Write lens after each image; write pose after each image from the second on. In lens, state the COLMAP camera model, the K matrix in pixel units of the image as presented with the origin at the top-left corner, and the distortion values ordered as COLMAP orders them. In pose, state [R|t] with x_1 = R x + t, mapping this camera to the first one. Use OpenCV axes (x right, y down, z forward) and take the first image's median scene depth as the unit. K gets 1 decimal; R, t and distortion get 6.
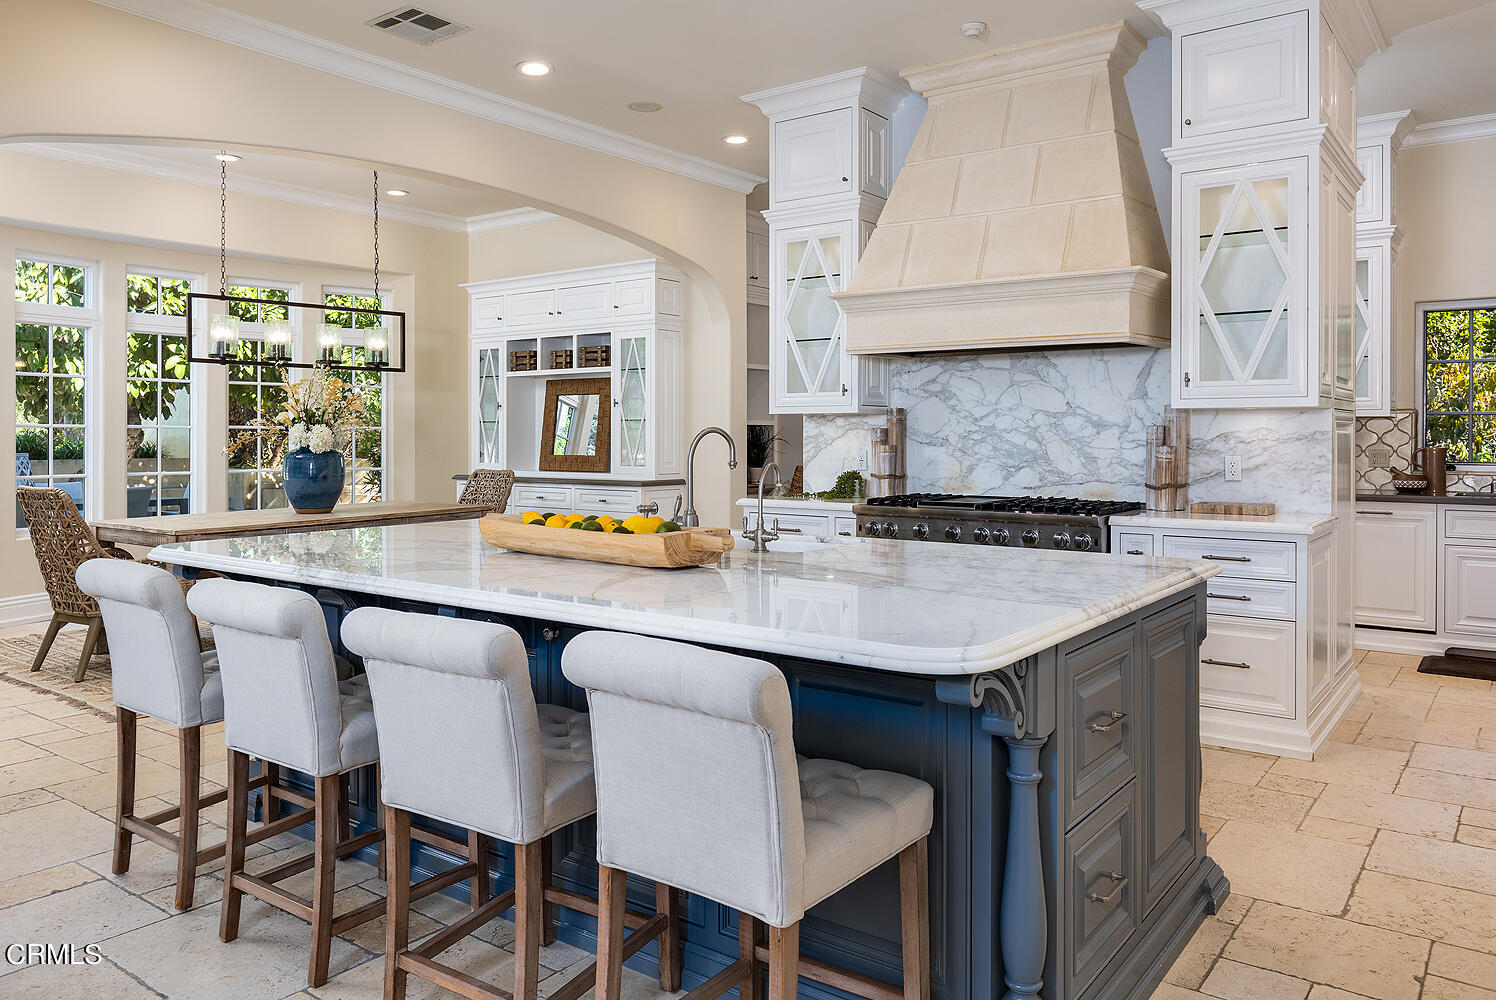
lens RADIAL K [[1040.9, 0, 759.2], [0, 1040.9, 443.6], [0, 0, 1]] dist [-0.000147, 0.000036]
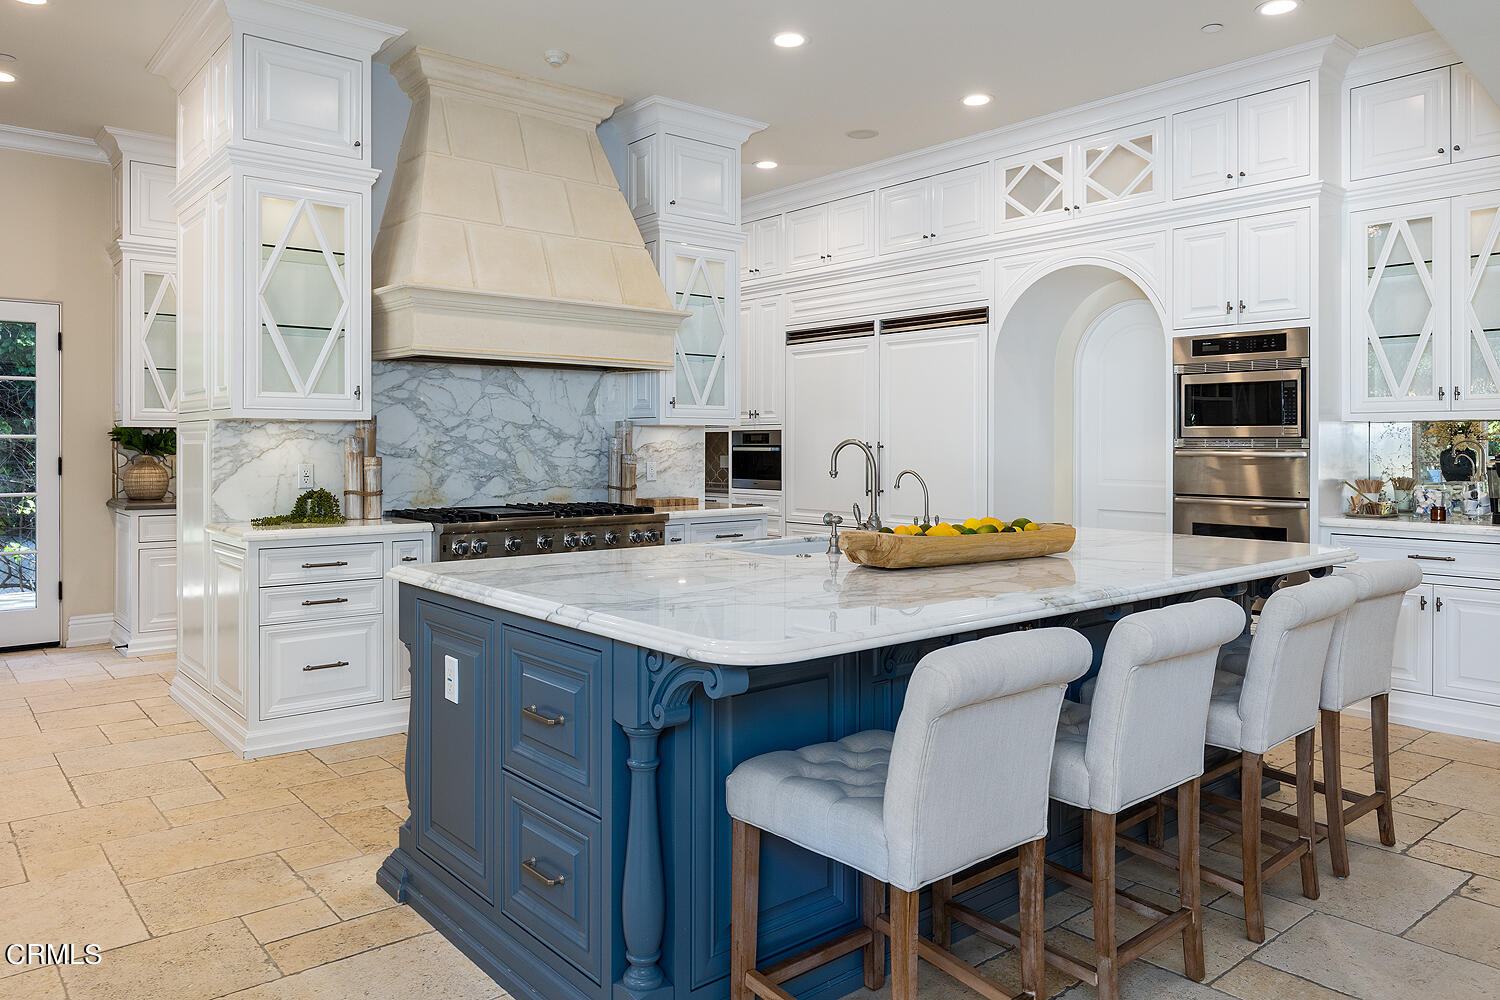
lens RADIAL K [[1043.7, 0, 761.2], [0, 1043.7, 443.4], [0, 0, 1]] dist [-0.000147, 0.000036]
pose [[0.238333, 0.001436, 0.971182, -0.670538], [0.008347, 0.999959, -0.003527, -0.004387], [-0.971148, 0.008947, 0.238311, 0.481861]]
